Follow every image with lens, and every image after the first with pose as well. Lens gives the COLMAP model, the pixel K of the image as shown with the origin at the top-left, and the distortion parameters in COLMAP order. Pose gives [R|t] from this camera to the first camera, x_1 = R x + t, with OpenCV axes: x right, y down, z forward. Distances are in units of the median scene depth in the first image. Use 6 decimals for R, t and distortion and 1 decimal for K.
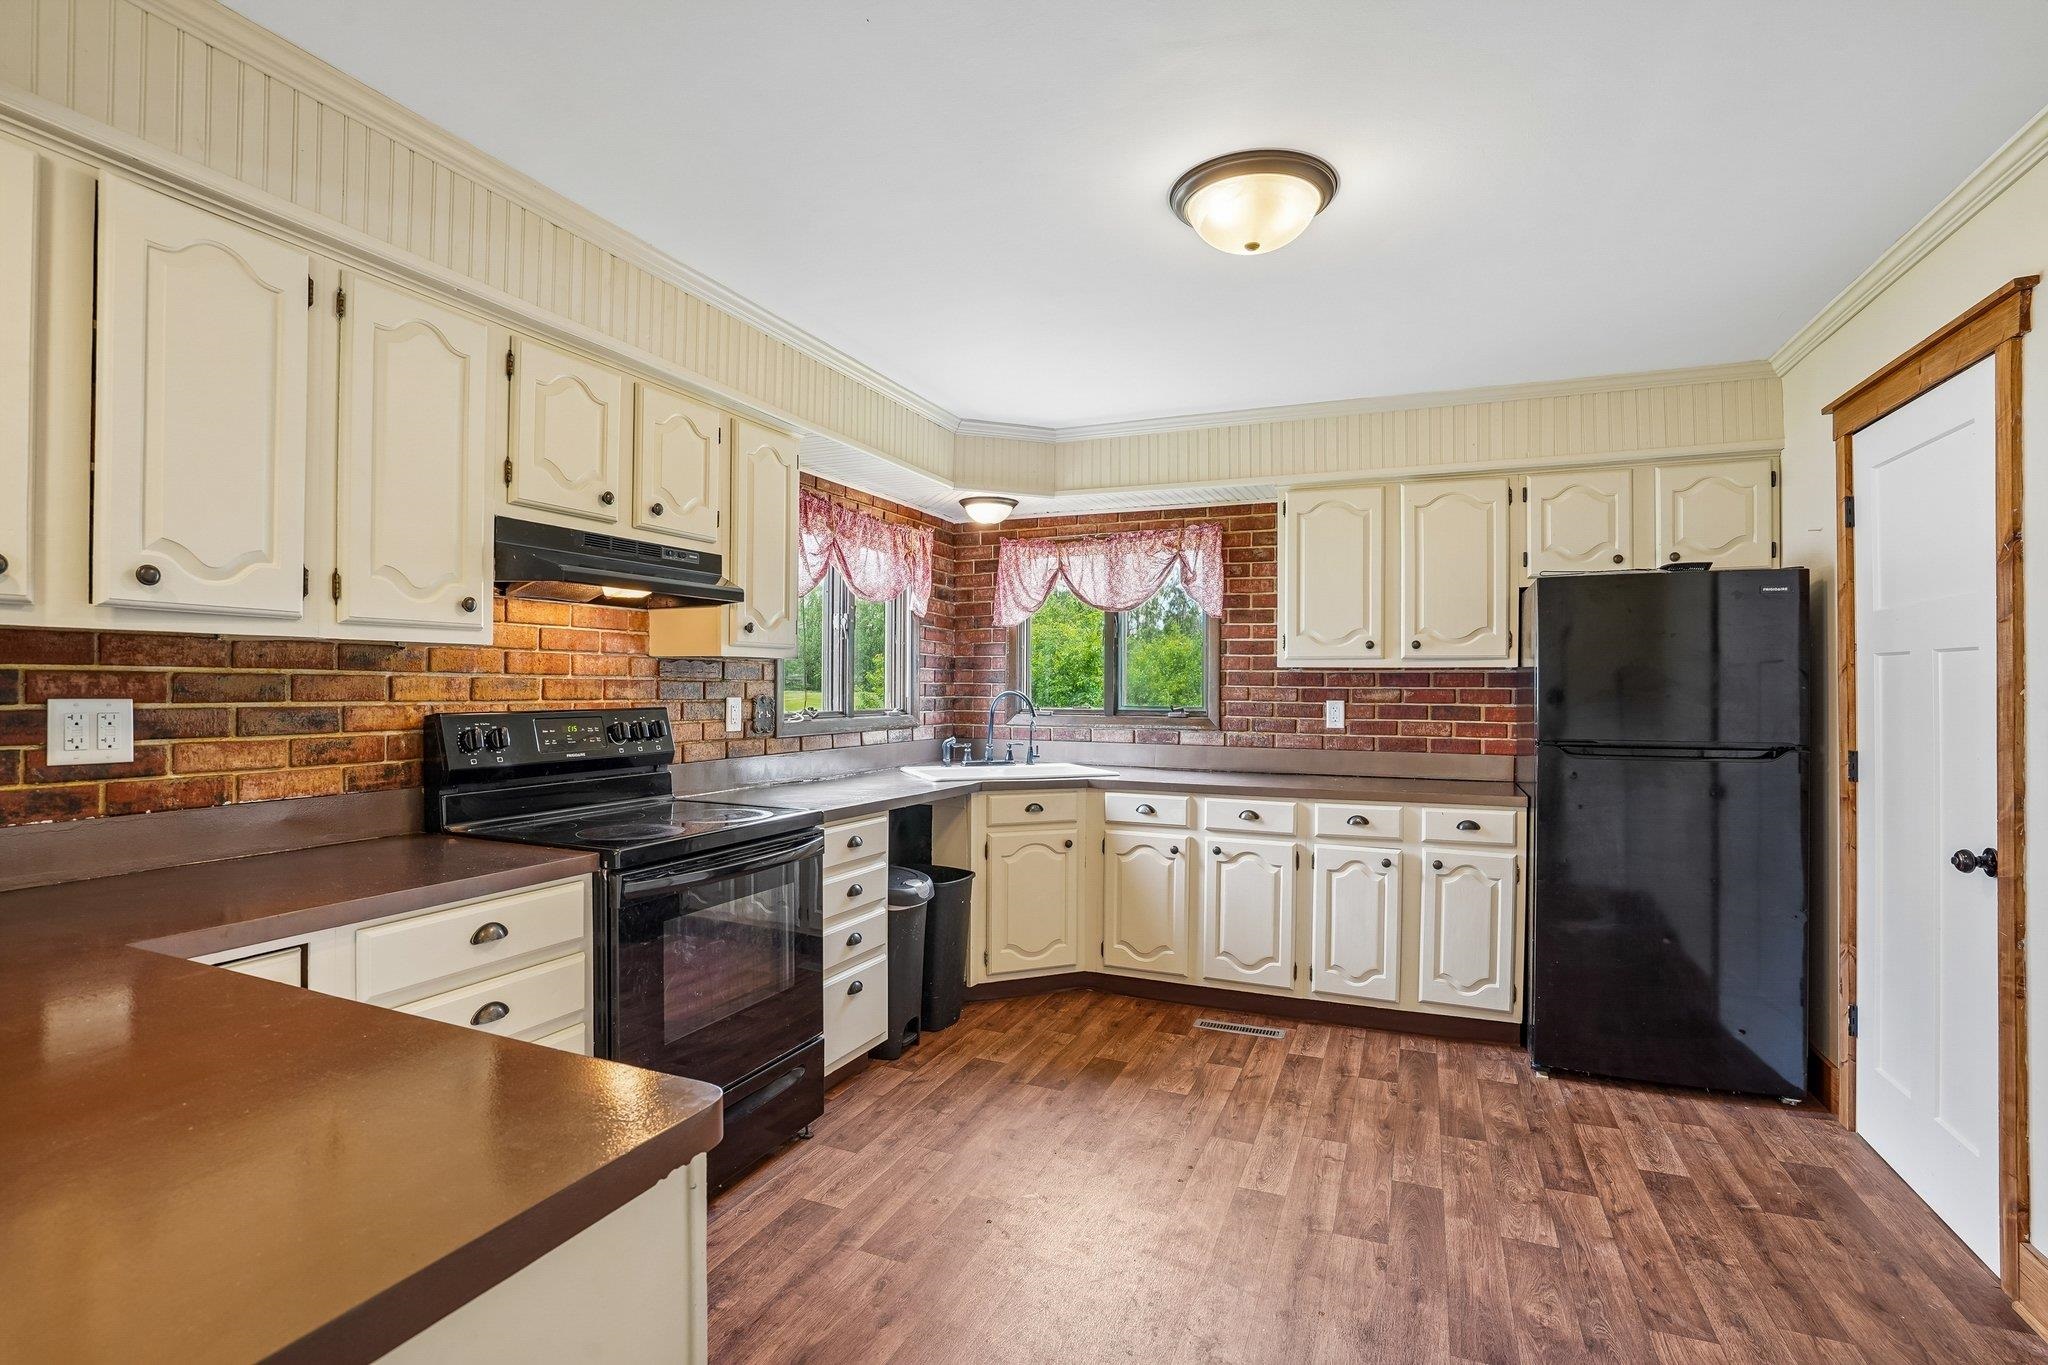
lens RADIAL K [[949.7, 0, 1028.2], [0, 949.7, 683.5], [0, 0, 1]] dist [-0.066982, 0.029443]
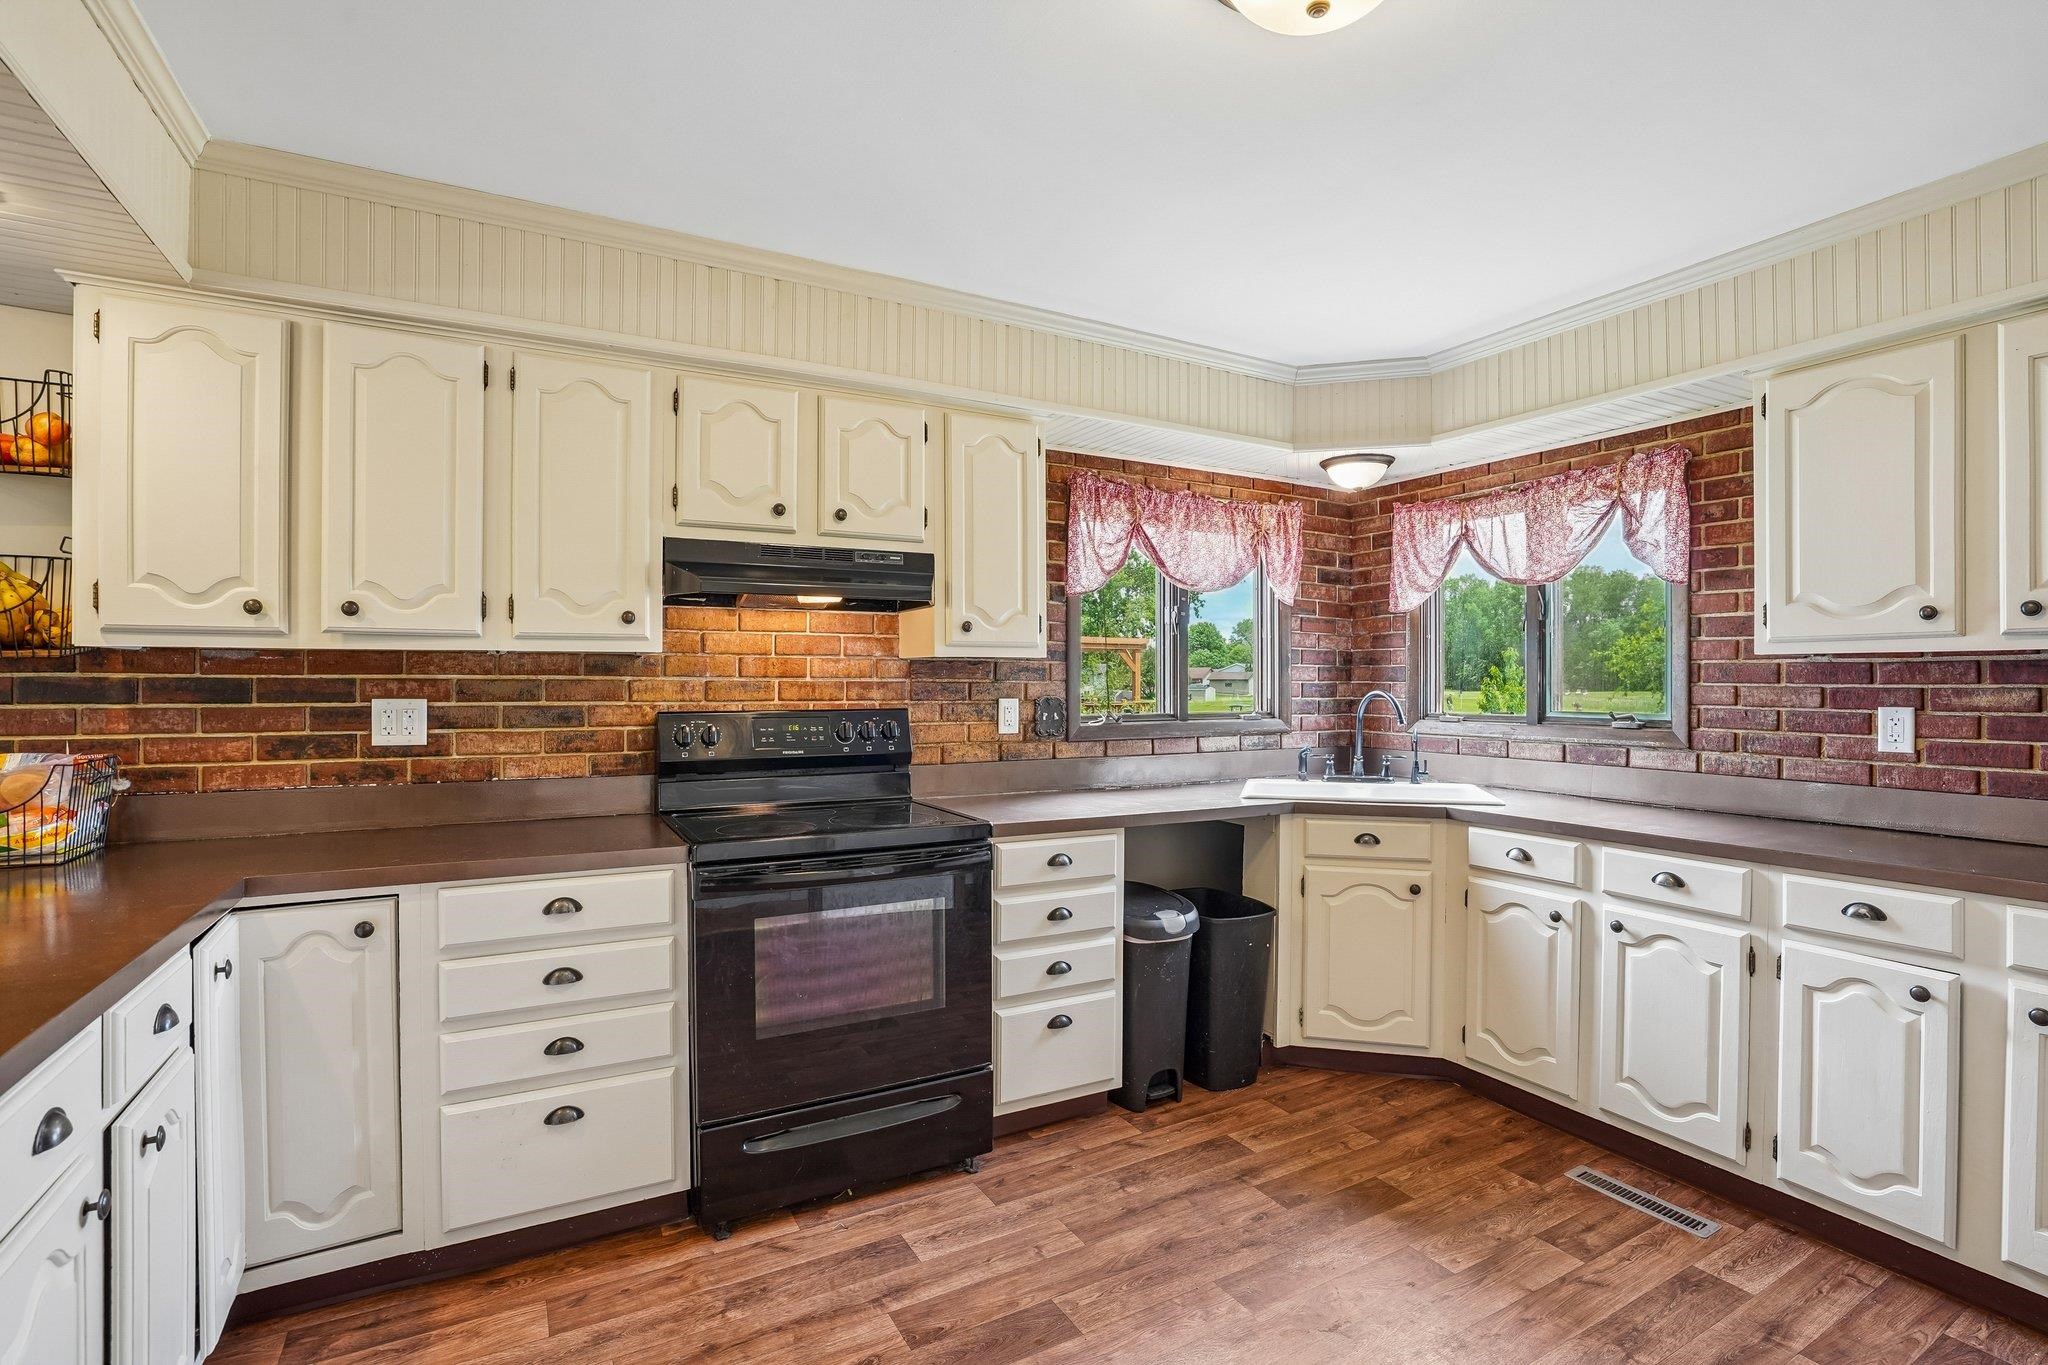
lens RADIAL K [[949.7, 0, 1028.2], [0, 949.7, 683.5], [0, 0, 1]] dist [-0.066982, 0.029443]
pose [[0.790618, -0.005131, -0.612288, 0.303510], [0.005673, 0.999983, -0.001054, 0.000253], [0.612283, -0.002641, 0.790634, 0.237449]]
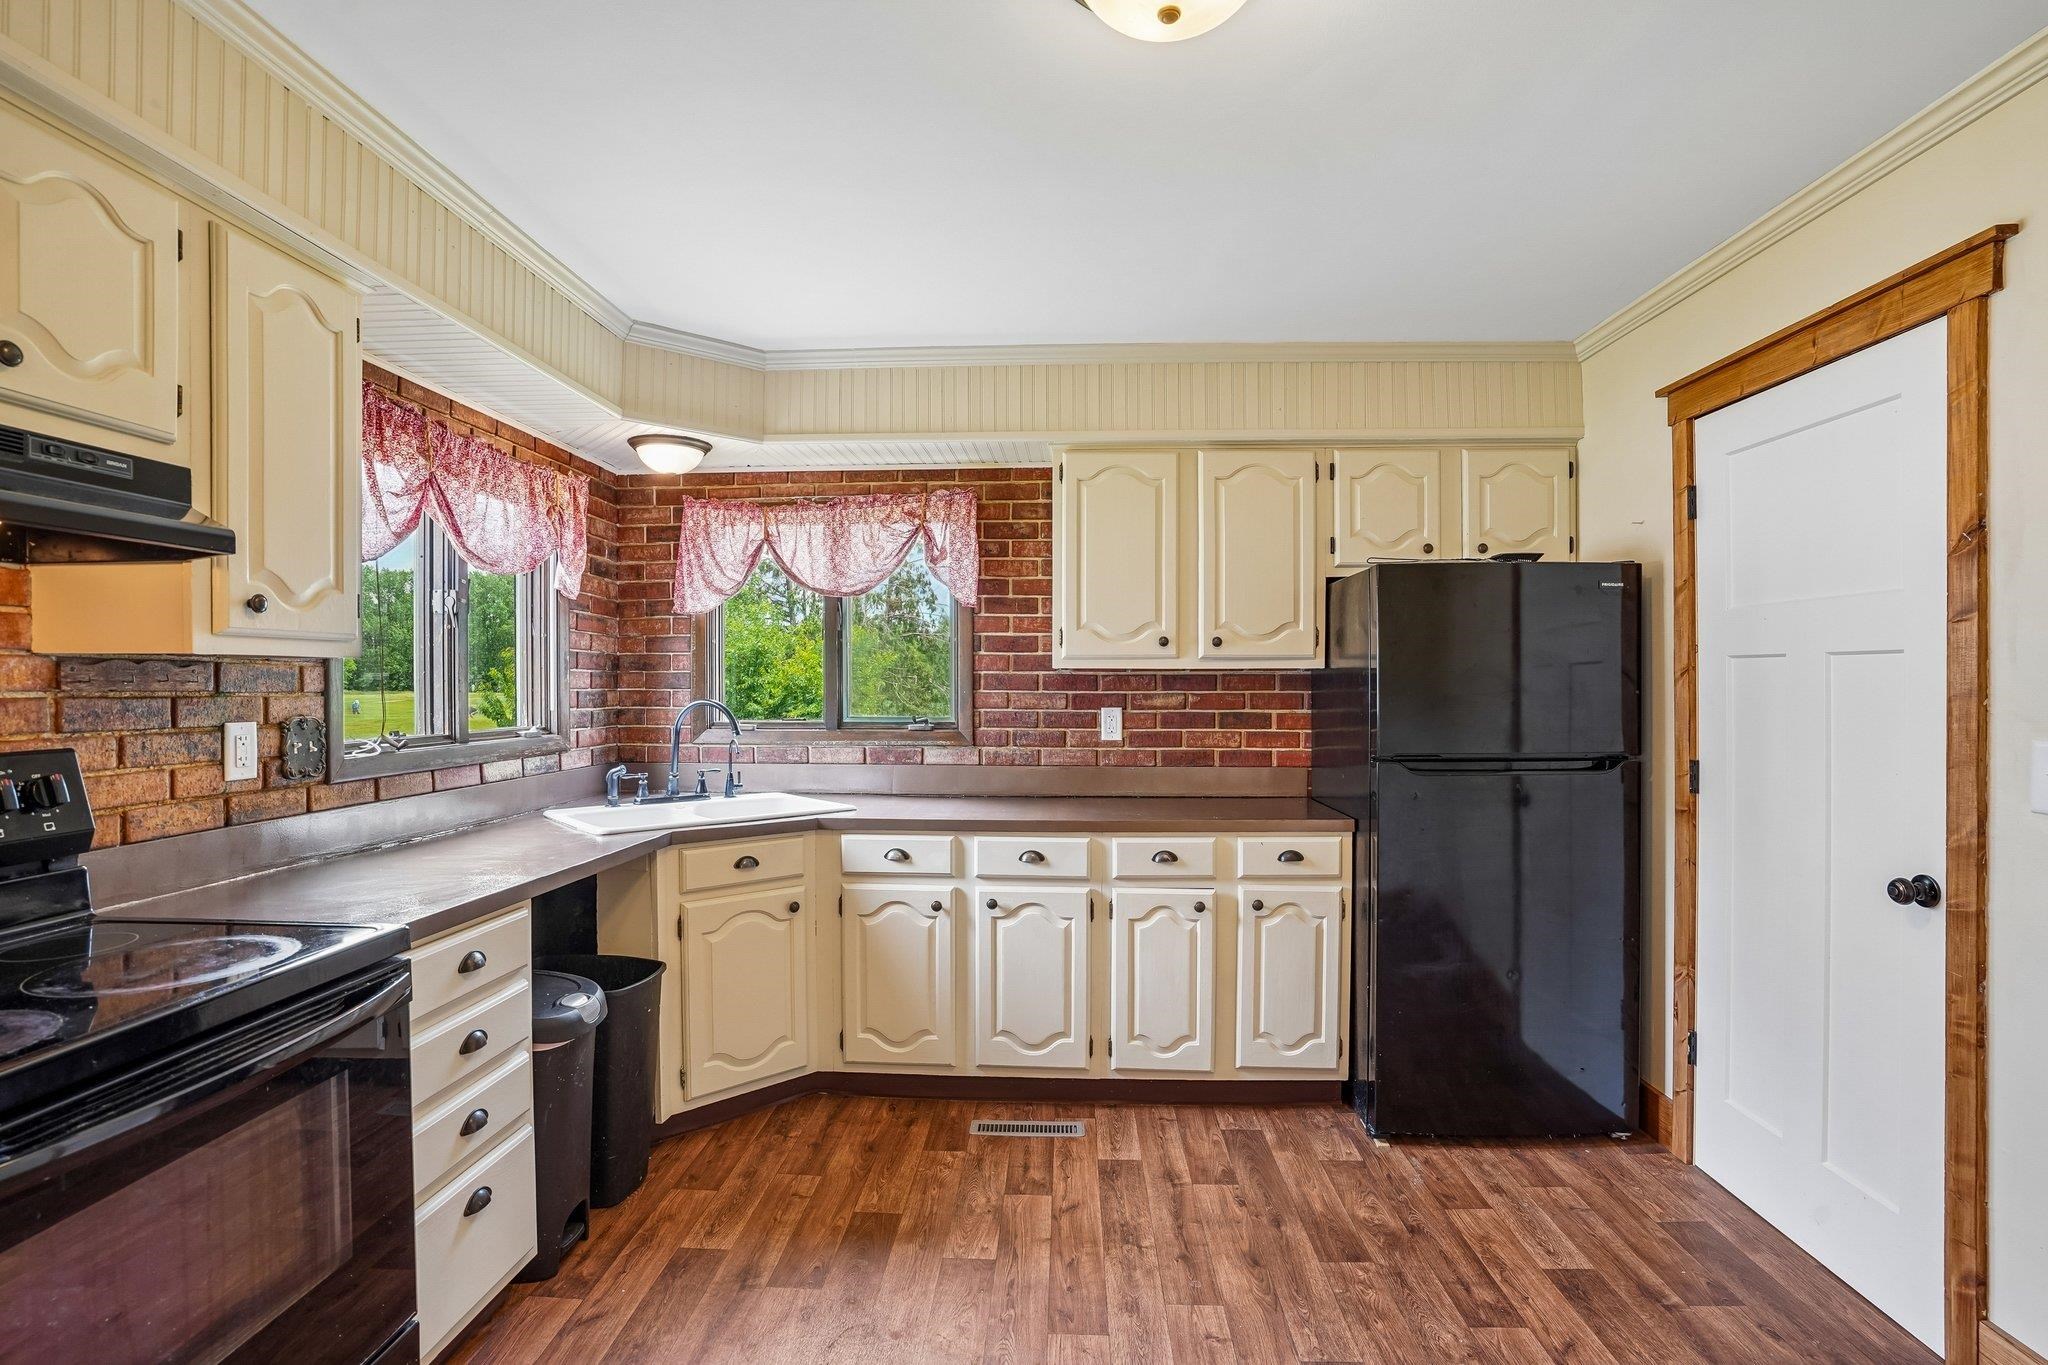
lens RADIAL K [[955.3, 0, 1029.3], [0, 955.3, 692.7], [0, 0, 1]] dist [-0.069275, 0.029094]
pose [[0.937903, -0.010164, 0.346750, -0.047022], [0.005496, 0.999881, 0.014441, -0.009728], [-0.346855, -0.011639, 0.937846, 0.281918]]
